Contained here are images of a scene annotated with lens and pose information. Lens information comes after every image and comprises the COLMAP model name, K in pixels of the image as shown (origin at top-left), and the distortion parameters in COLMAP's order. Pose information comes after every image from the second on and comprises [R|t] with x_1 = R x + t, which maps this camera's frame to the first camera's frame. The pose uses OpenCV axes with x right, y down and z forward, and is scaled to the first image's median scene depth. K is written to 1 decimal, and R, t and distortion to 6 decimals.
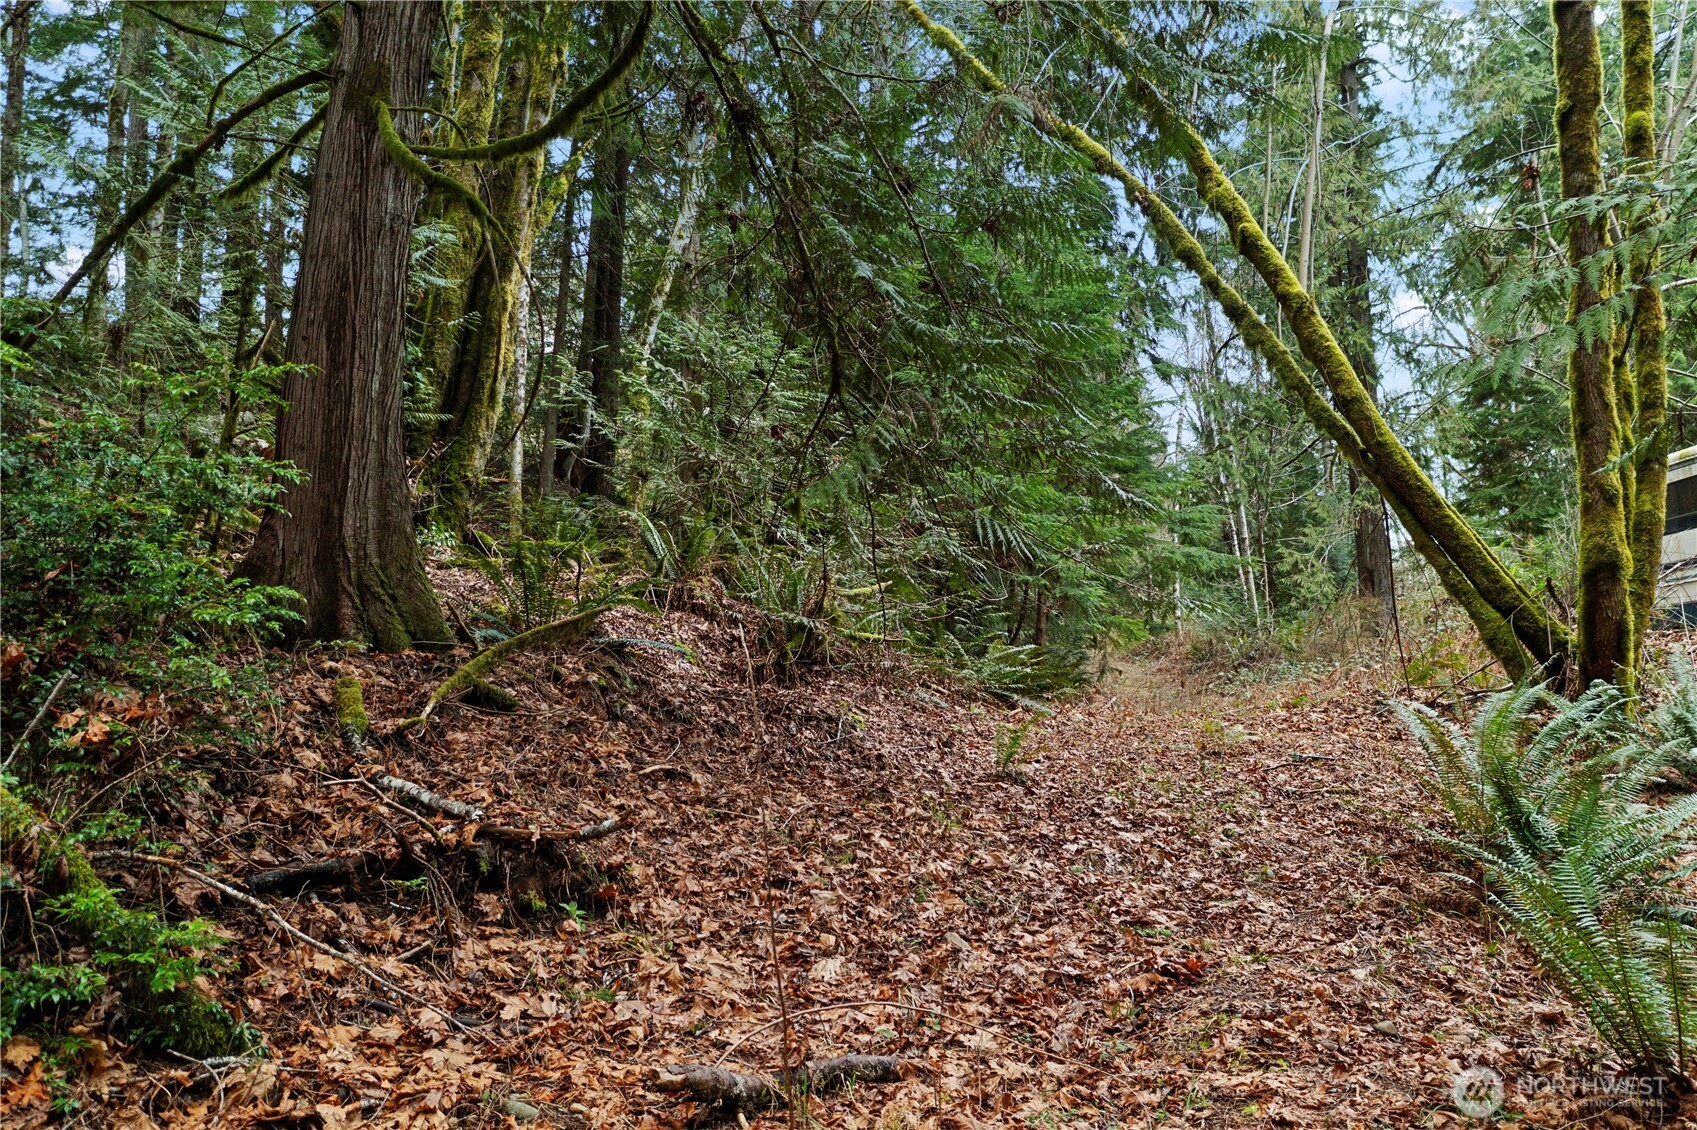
lens RADIAL K [[1331.6, 0, 849.1], [0, 1331.6, 567.2], [0, 0, 1]] dist [-0.030556, 0.005683]
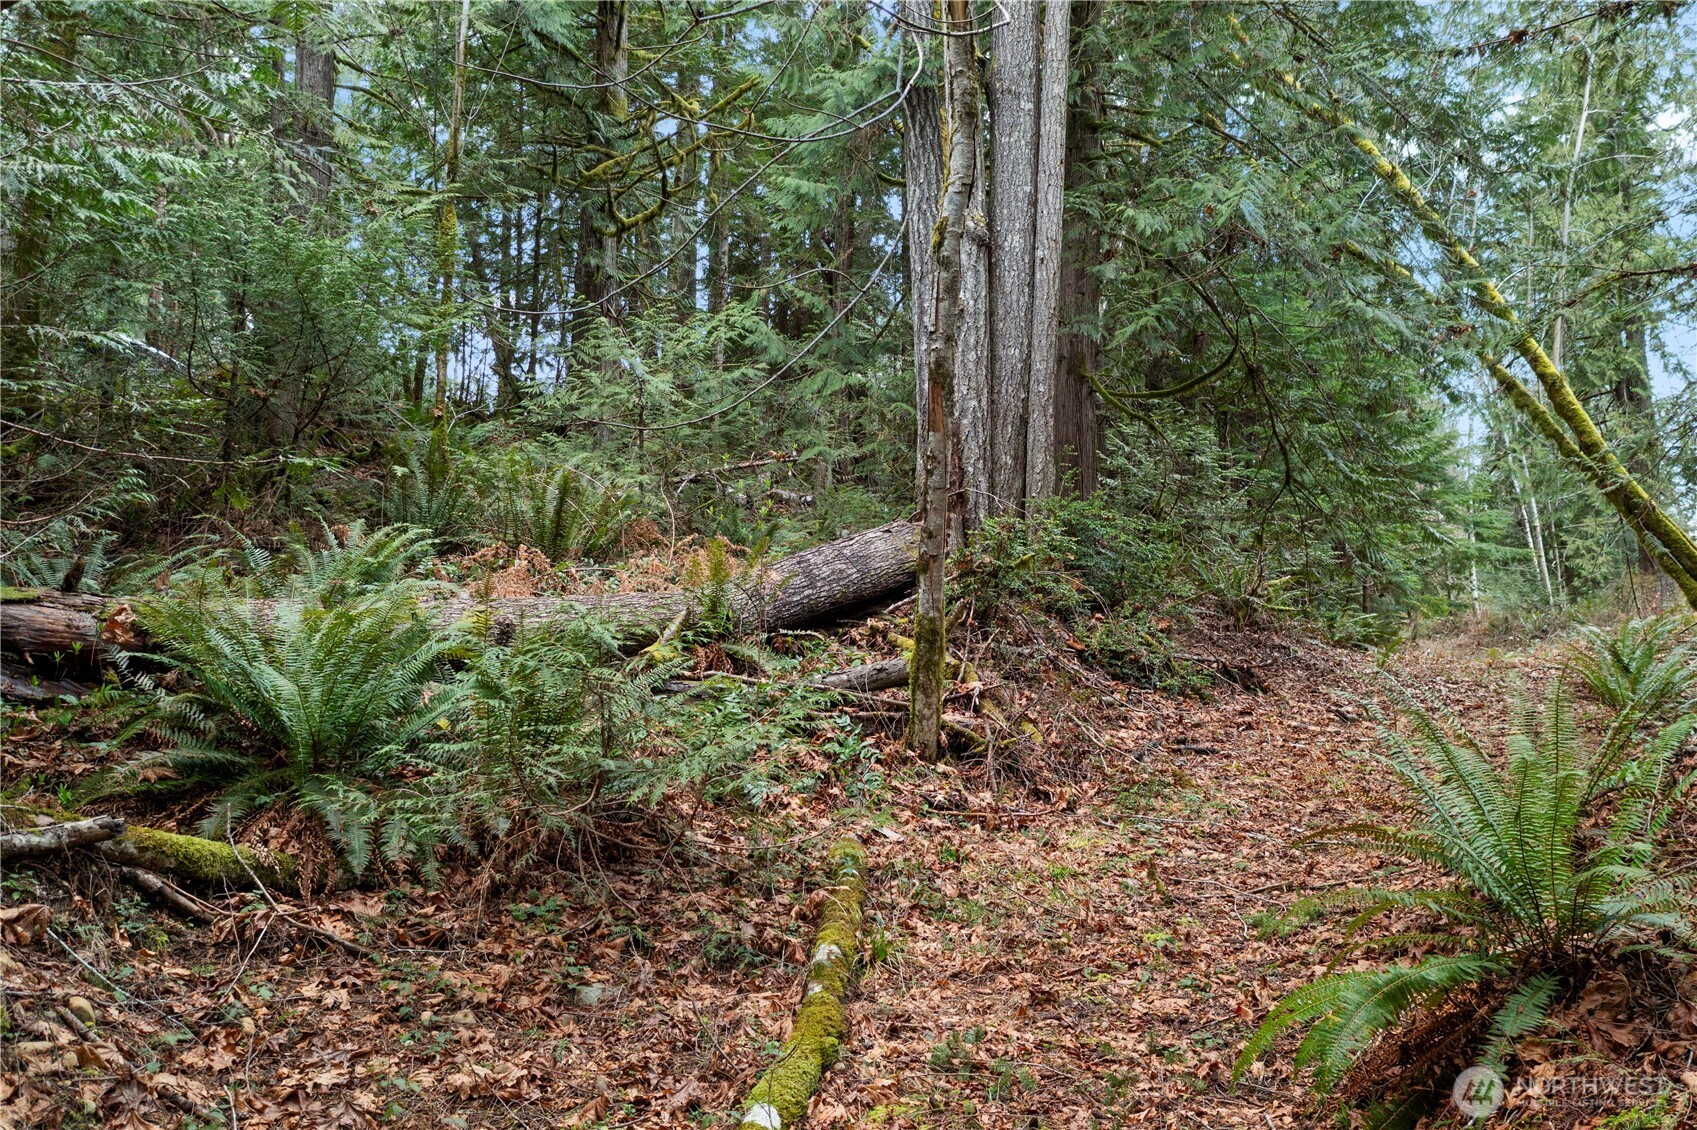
lens RADIAL K [[1331.6, 0, 849.0], [0, 1331.6, 568.0], [0, 0, 1]] dist [-0.030556, 0.005683]
pose [[0.979626, -0.032091, -0.198250, -0.076769], [0.032625, 0.999468, -0.000574, -0.006964], [0.198163, -0.005905, 0.980151, -0.317612]]
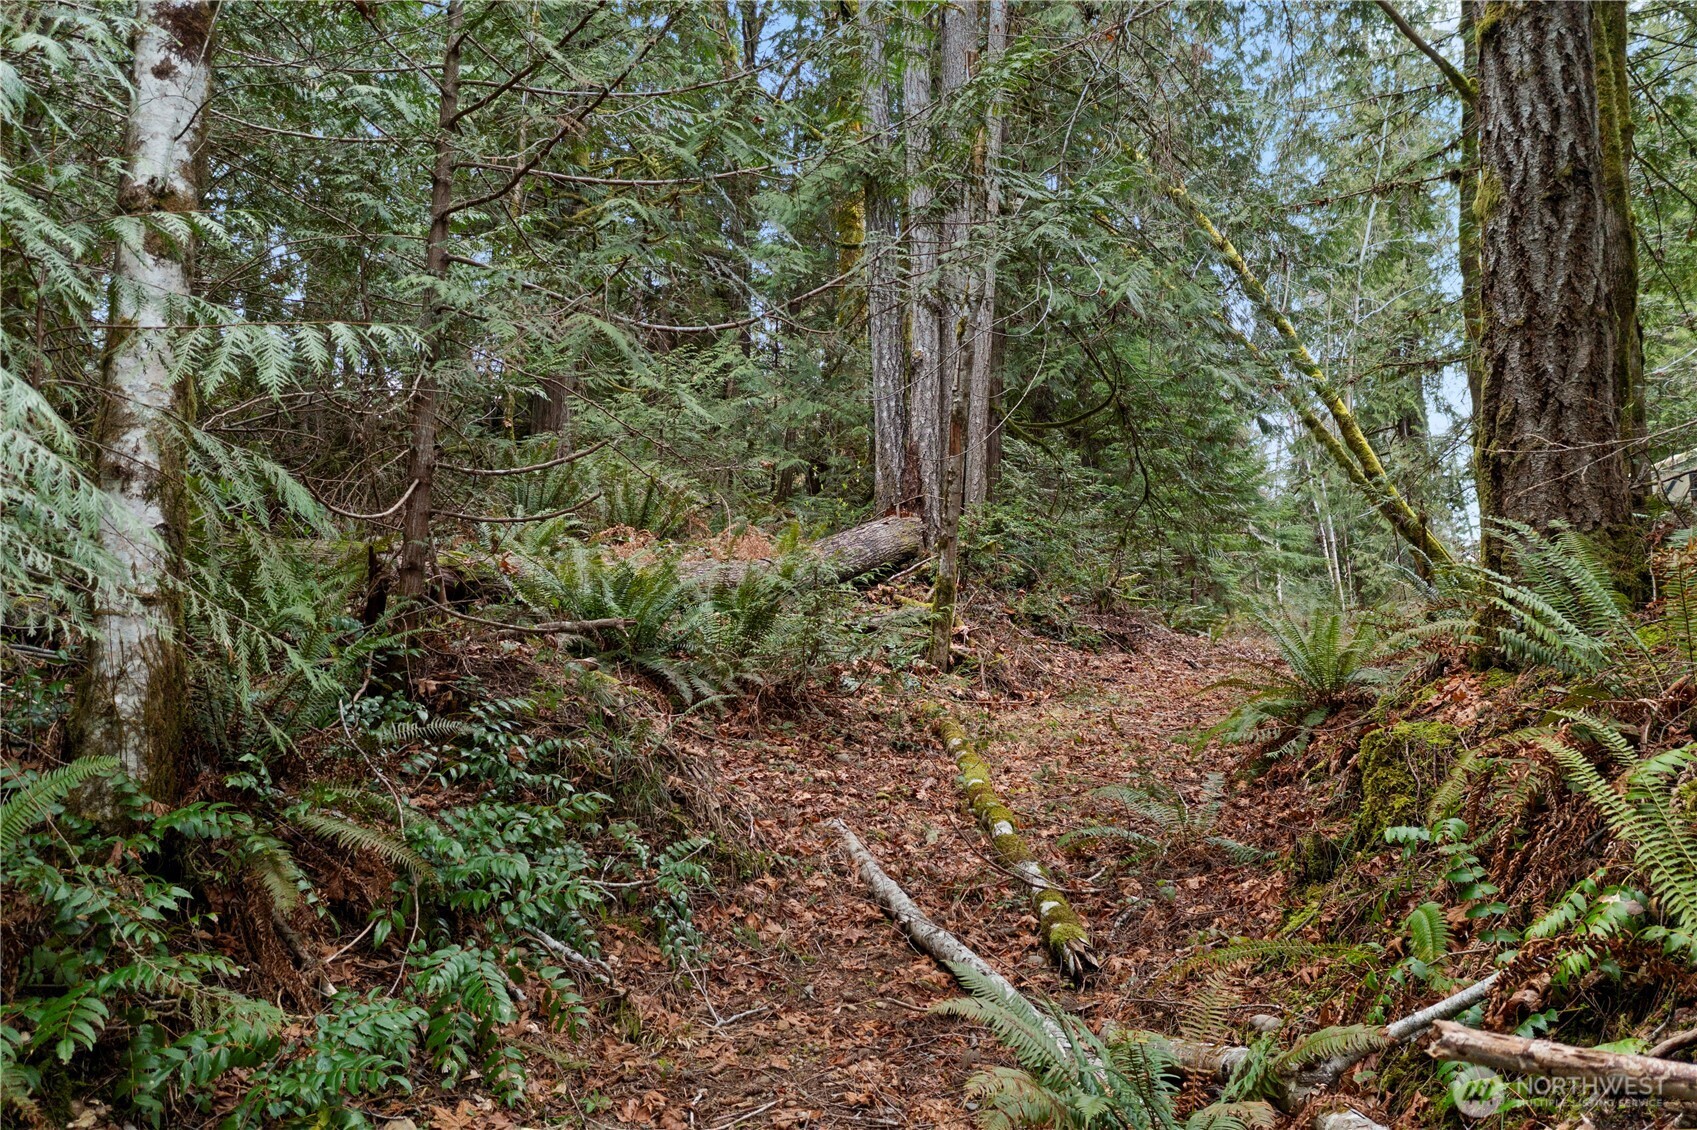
lens RADIAL K [[1331.6, 0, 849.6], [0, 1331.6, 564.6], [0, 0, 1]] dist [-0.030556, 0.005683]
pose [[0.997506, -0.014939, -0.068977, -0.117250], [0.014546, 0.999875, -0.006198, 0.001704], [0.069061, 0.005179, 0.997599, -0.463711]]
